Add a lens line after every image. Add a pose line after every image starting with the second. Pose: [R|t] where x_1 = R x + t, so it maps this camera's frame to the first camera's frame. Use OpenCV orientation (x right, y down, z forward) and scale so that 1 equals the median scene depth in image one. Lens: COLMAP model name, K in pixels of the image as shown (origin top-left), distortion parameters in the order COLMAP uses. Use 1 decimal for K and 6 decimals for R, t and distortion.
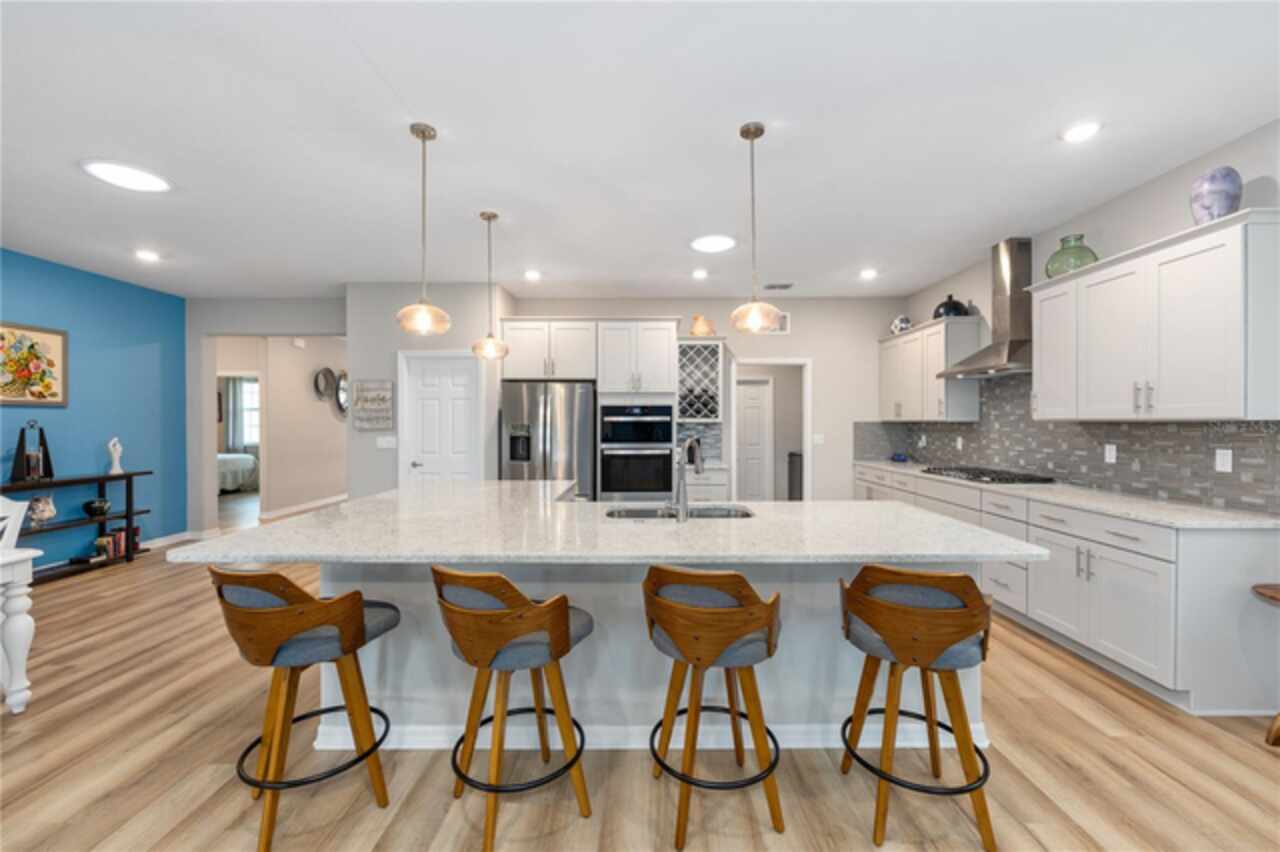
lens RADIAL K [[517.7, 0, 647.1], [0, 517.7, 422.6], [0, 0, 1]] dist [-0.007445, -0.000292]
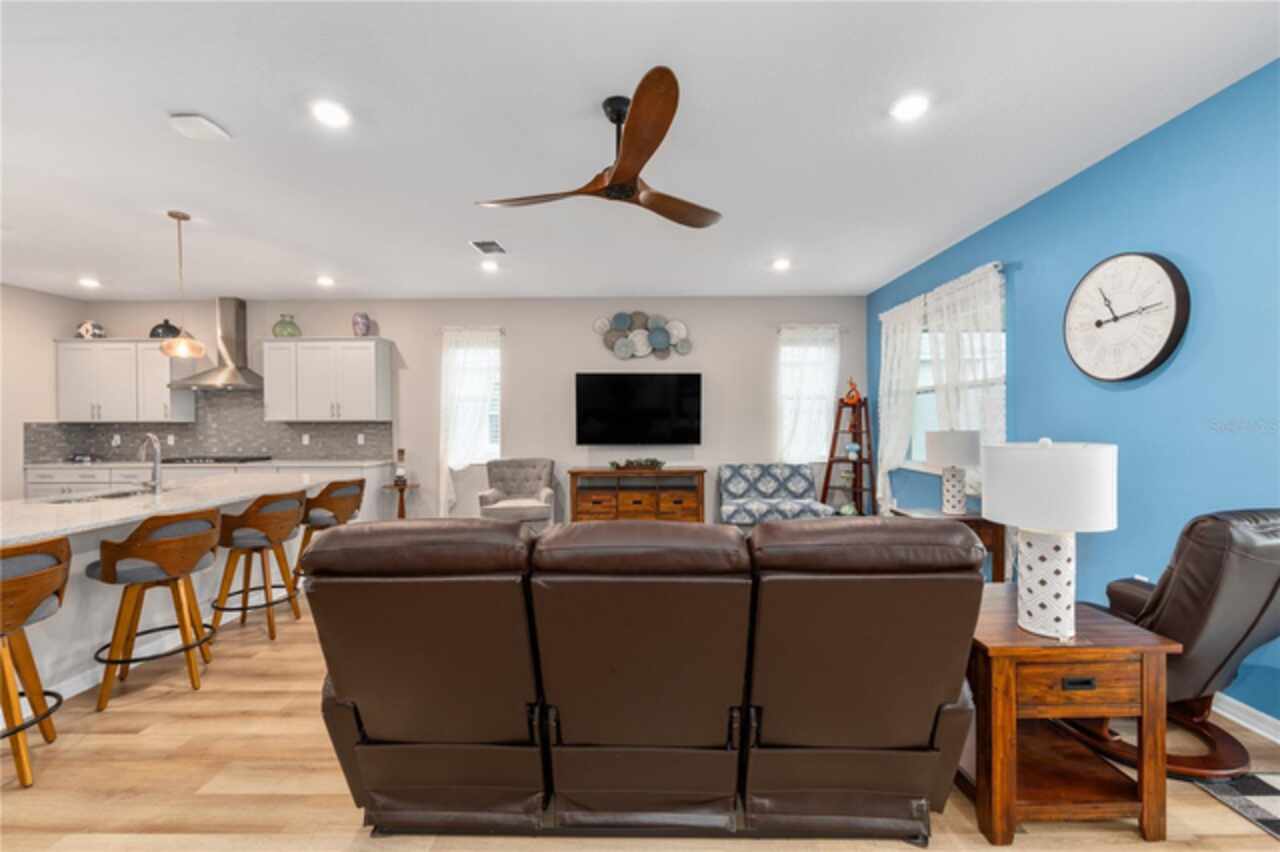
lens RADIAL K [[517.7, 0, 648.1], [0, 517.7, 429.1], [0, 0, 1]] dist [-0.007445, -0.000292]
pose [[0.037601, 0.001913, 0.999291, -0.640331], [0.003337, 0.999992, -0.002040, 0.022210], [-0.999287, 0.003411, 0.037594, -0.208156]]
